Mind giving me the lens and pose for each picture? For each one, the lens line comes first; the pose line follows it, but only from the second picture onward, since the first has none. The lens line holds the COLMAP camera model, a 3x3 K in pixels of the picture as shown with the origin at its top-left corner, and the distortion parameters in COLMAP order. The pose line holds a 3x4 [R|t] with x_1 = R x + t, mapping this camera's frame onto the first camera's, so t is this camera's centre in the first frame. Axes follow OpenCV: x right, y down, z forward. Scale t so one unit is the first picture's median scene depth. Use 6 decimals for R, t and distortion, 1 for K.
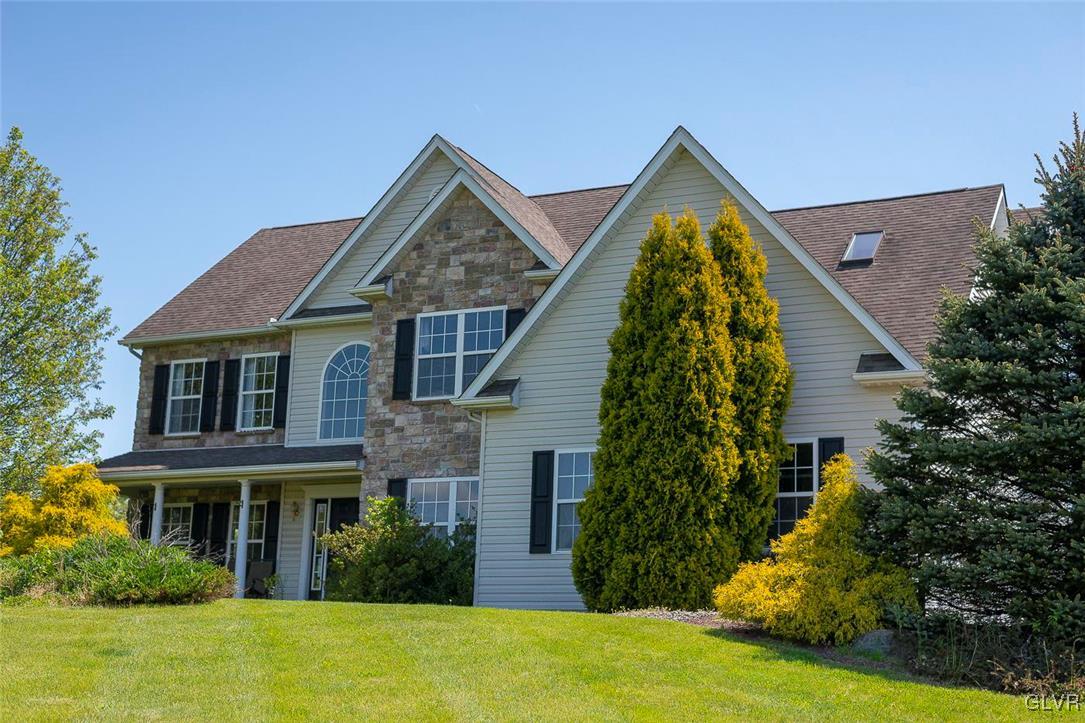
lens RADIAL K [[1577.1, 0, 542.7], [0, 1577.1, 359.2], [0, 0, 1]] dist [0.036846, 0.000000]
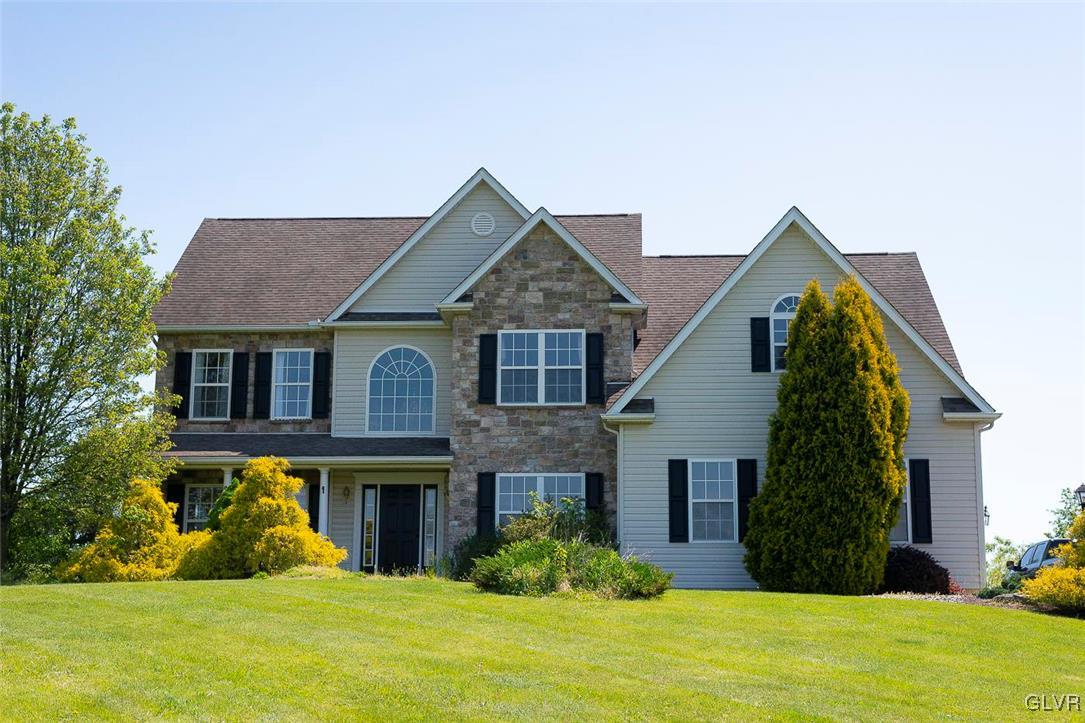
lens RADIAL K [[1577.1, 0, 541.6], [0, 1577.1, 363.1], [0, 0, 1]] dist [0.036846, 0.000000]
pose [[0.923393, 0.045070, 0.381202, -0.489074], [-0.060016, 0.997821, 0.027403, -0.038010], [-0.379136, -0.048181, 0.924086, -0.083605]]
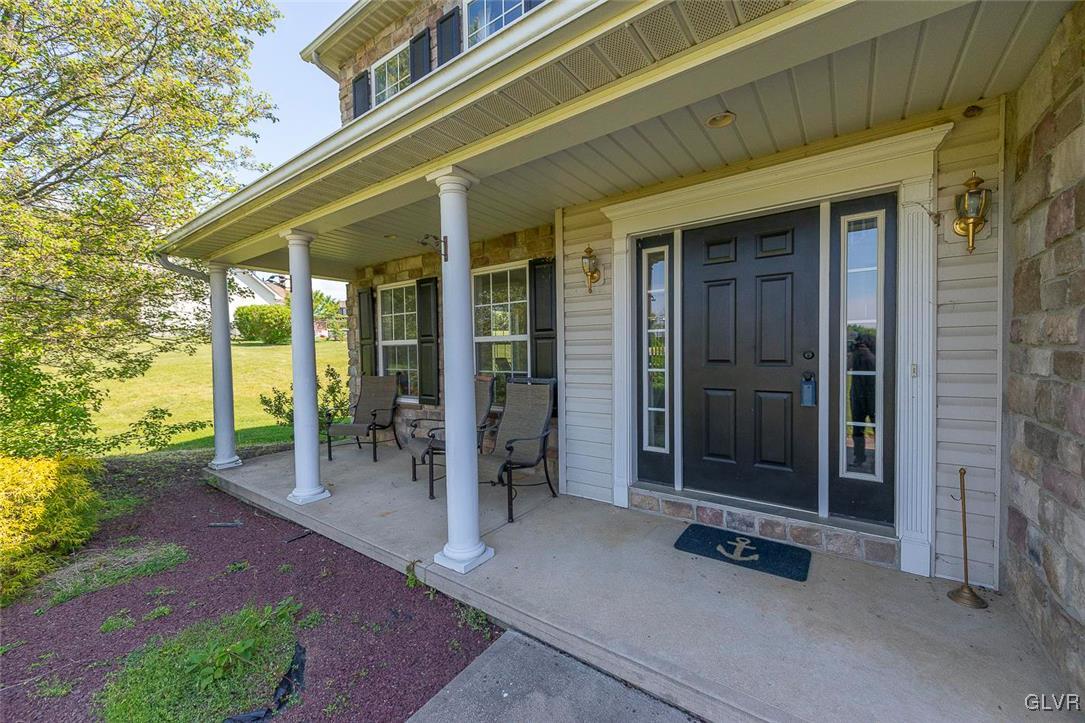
lens RADIAL K [[423.6, 0, 545.5], [0, 423.6, 365.9], [0, 0, 1]] dist [0.017611, 0.000074]
pose [[0.983916, -0.042404, -0.173524, -0.159996], [0.084186, 0.966846, 0.241084, 0.098406], [0.157548, -0.251814, 0.954866, 0.938548]]
